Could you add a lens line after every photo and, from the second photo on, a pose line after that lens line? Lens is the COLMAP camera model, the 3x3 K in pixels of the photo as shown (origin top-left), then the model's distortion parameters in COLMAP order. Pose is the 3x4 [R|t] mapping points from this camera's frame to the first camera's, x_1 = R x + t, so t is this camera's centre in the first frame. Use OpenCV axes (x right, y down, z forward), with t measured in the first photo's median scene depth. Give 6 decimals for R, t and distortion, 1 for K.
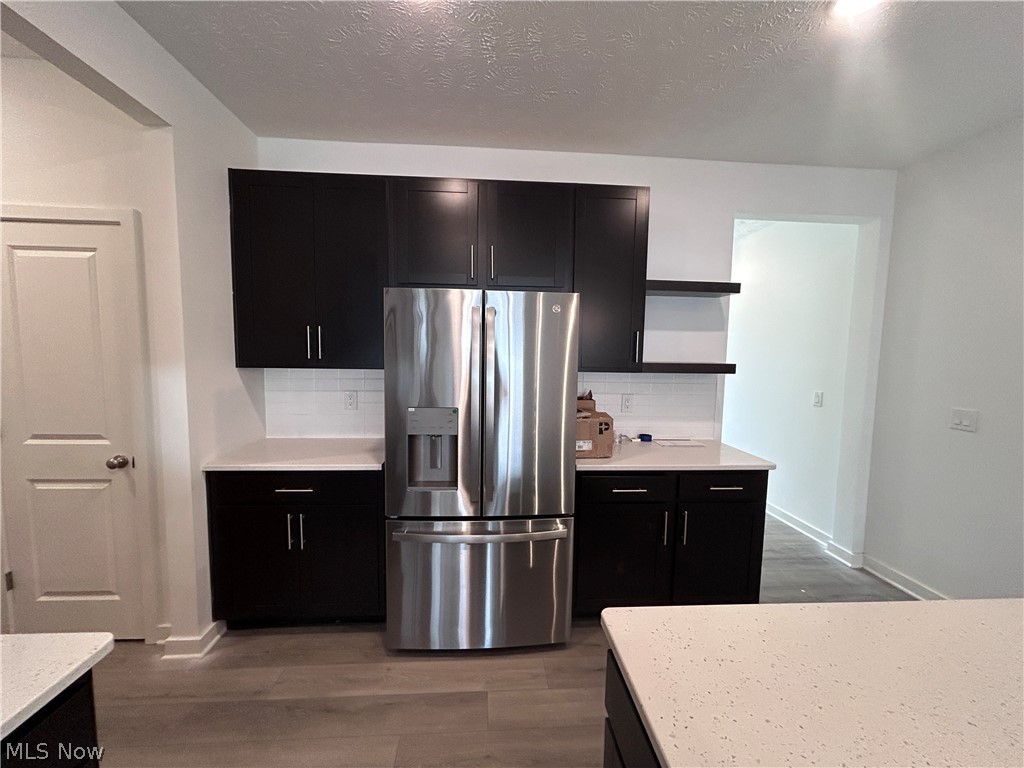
lens RADIAL K [[414.8, 0, 508.9], [0, 414.8, 389.3], [0, 0, 1]] dist [-0.000441, -0.000757]
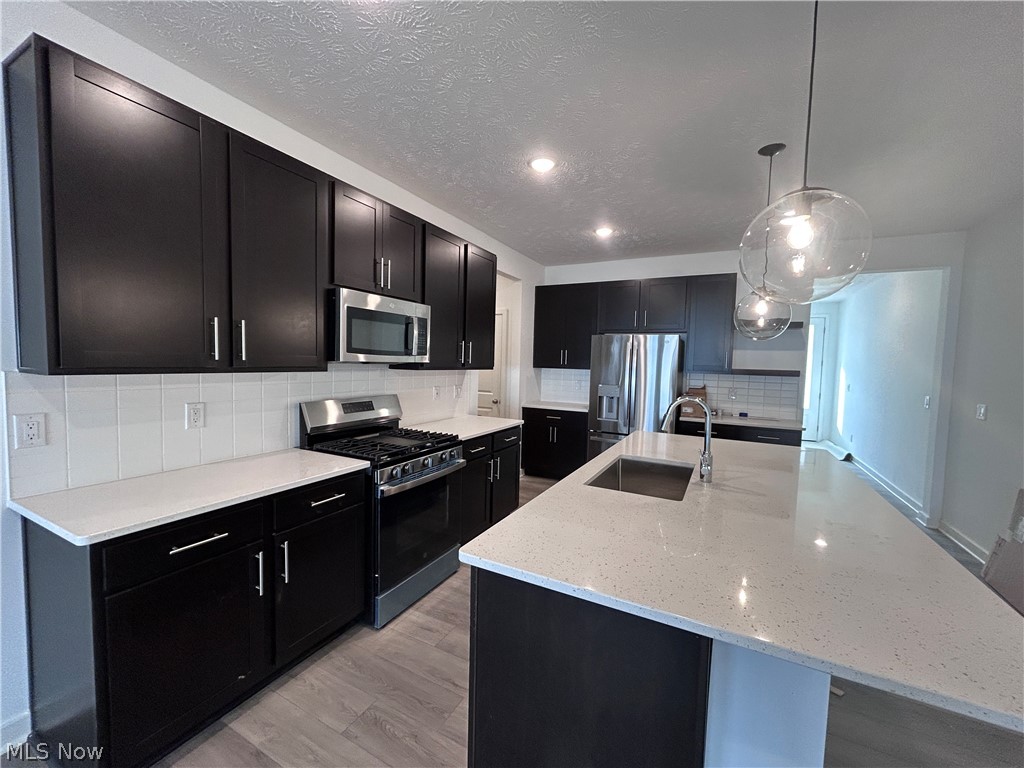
lens RADIAL K [[414.8, 0, 515.0], [0, 414.8, 385.1], [0, 0, 1]] dist [-0.000441, -0.000757]
pose [[0.857112, 0.035864, -0.513880, 0.489829], [-0.059896, 0.997746, -0.030269, 0.128377], [0.511636, 0.056723, 0.857328, -1.114364]]
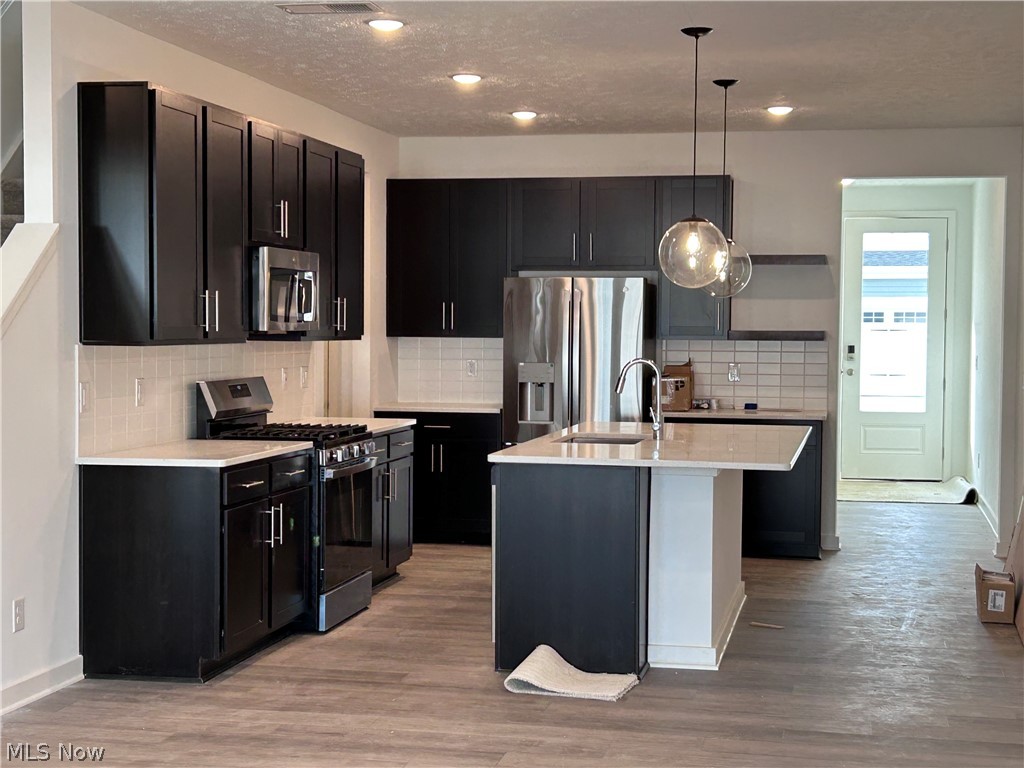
lens RADIAL K [[1646.8, 0, 513.1], [0, 1646.8, 380.5], [0, 0, 1]] dist [0.117362, 0.000000]
pose [[0.962548, -0.000869, -0.271108, 1.065965], [-0.015659, 0.998147, -0.058792, 0.370675], [0.270657, 0.060836, 0.960752, -3.723400]]
